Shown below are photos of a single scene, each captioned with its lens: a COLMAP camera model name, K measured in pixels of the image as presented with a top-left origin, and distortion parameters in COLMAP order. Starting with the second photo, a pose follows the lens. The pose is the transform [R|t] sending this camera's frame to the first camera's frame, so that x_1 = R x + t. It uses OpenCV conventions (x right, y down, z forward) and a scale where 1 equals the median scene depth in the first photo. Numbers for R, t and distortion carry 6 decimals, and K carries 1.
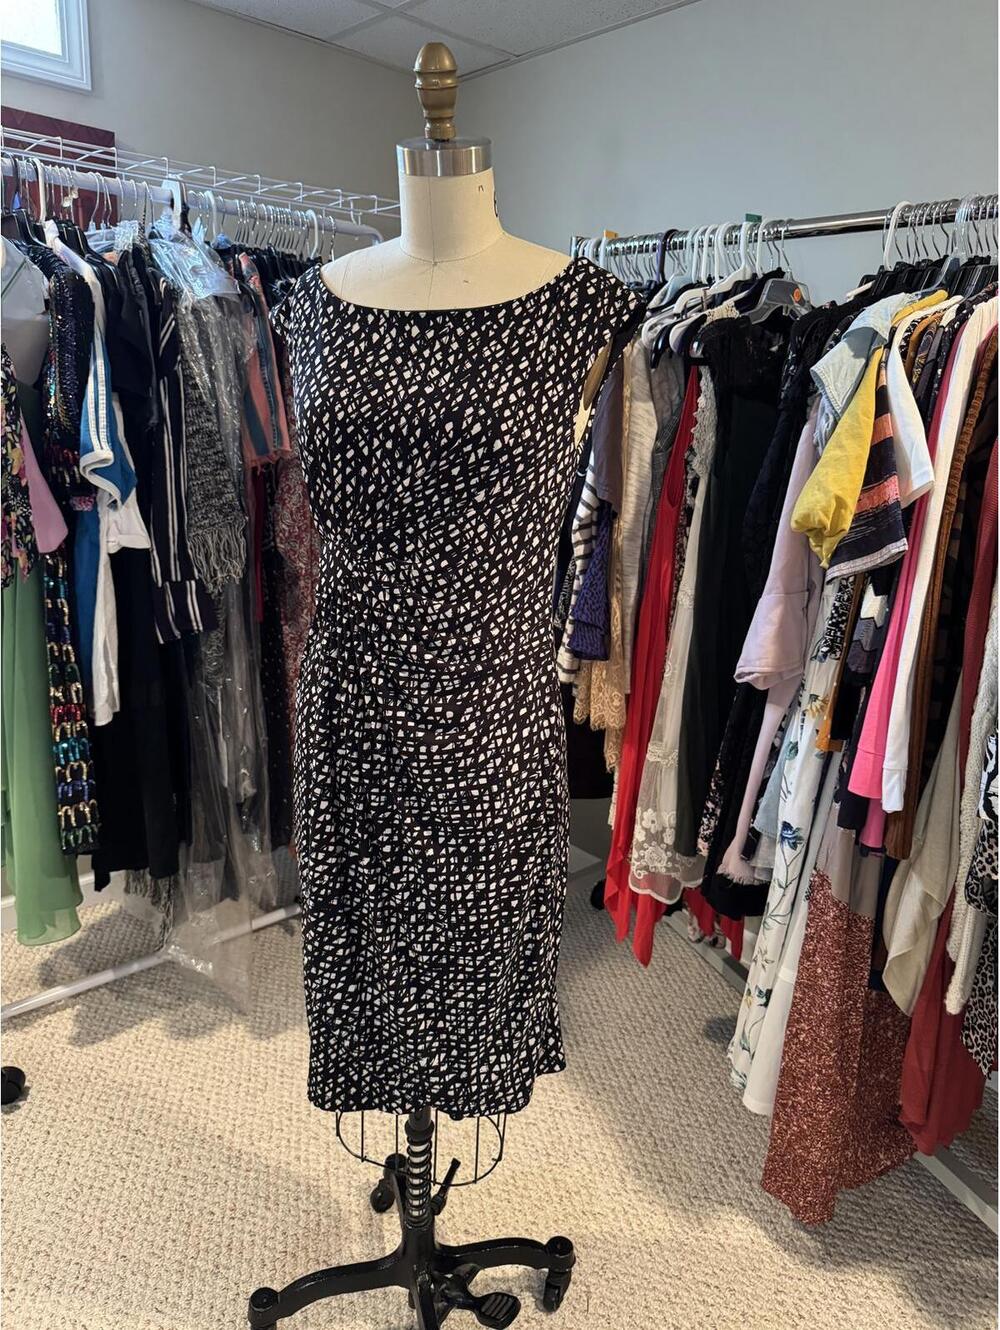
lens RADIAL K [[938.5, 0, 501.8], [0, 938.5, 669.6], [0, 0, 1]] dist [-0.009832, -0.011212]
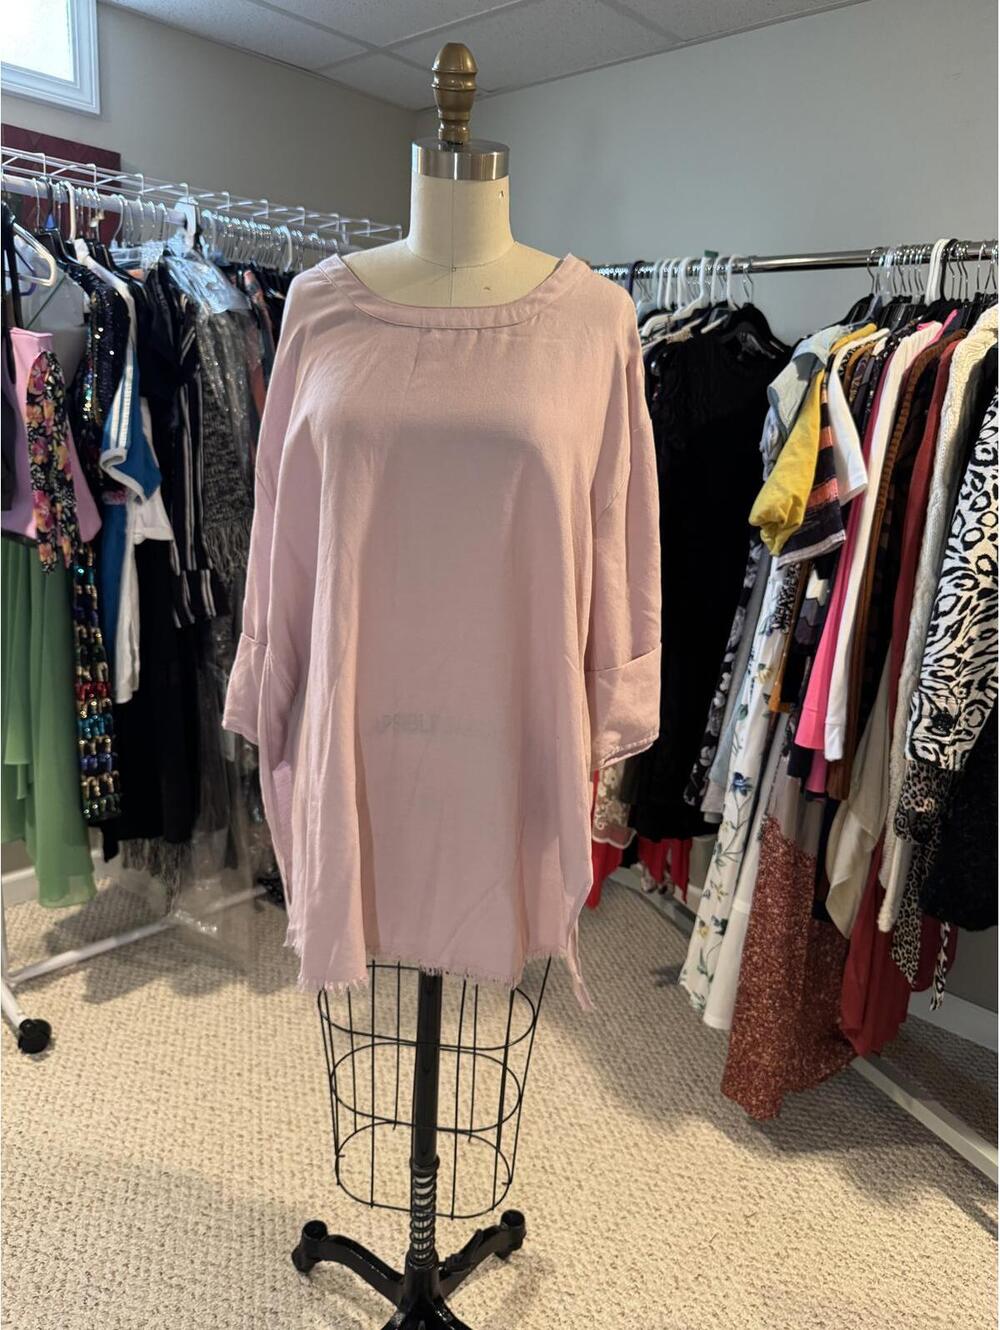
lens RADIAL K [[938.5, 0, 498.7], [0, 938.5, 676.6], [0, 0, 1]] dist [-0.009832, -0.011212]
pose [[0.997535, -0.004832, 0.070003, -0.072975], [0.004750, 0.999988, 0.001349, 0.031206], [-0.070009, -0.001013, 0.997546, -0.124797]]
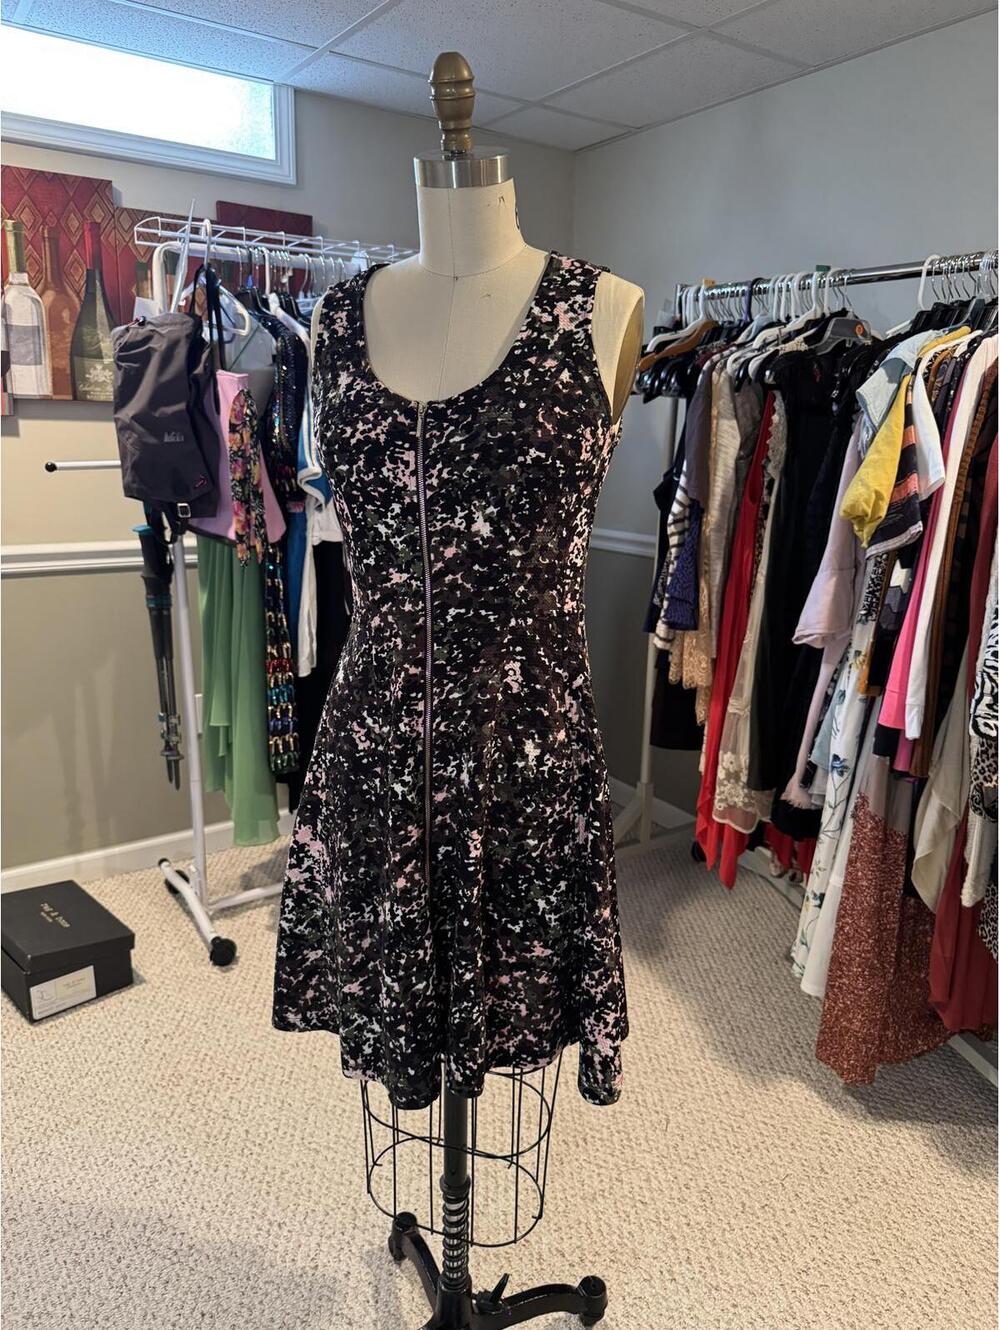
lens RADIAL K [[938.5, 0, 495.2], [0, 938.5, 673.3], [0, 0, 1]] dist [-0.009832, -0.011212]
pose [[0.988999, 0.015679, -0.147088, 0.032800], [-0.017717, 0.999764, -0.012561, 0.068715], [0.146856, 0.015028, 0.989044, -0.261013]]
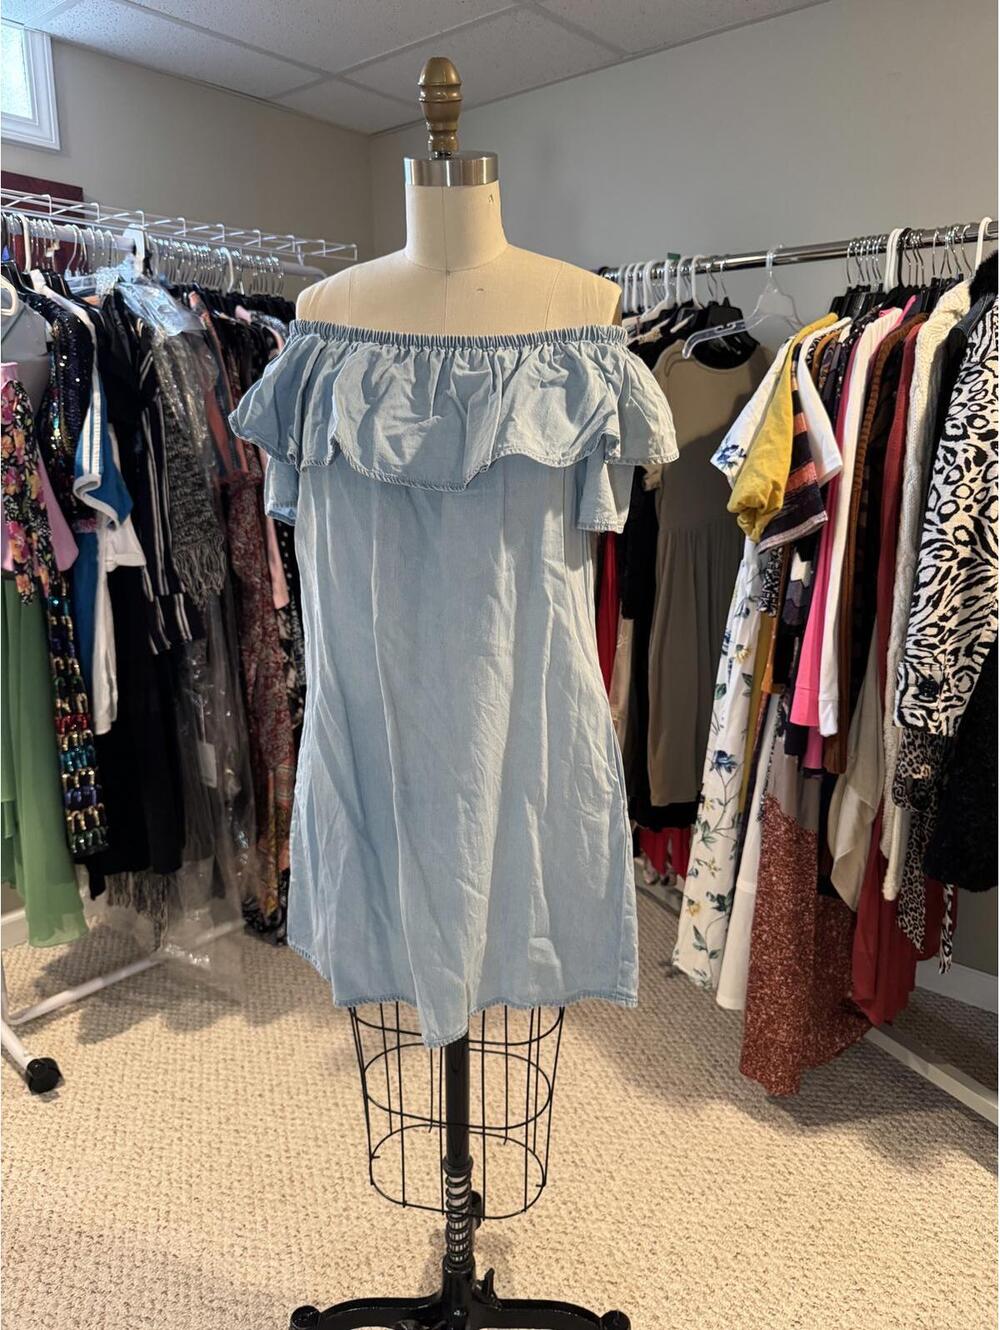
lens RADIAL K [[938.5, 0, 503.6], [0, 938.5, 671.0], [0, 0, 1]] dist [-0.009832, -0.011212]
pose [[0.992150, -0.068136, 0.104862, -0.102136], [0.070727, 0.997270, -0.021195, 0.047937], [-0.103131, 0.028445, 0.994261, -0.137104]]
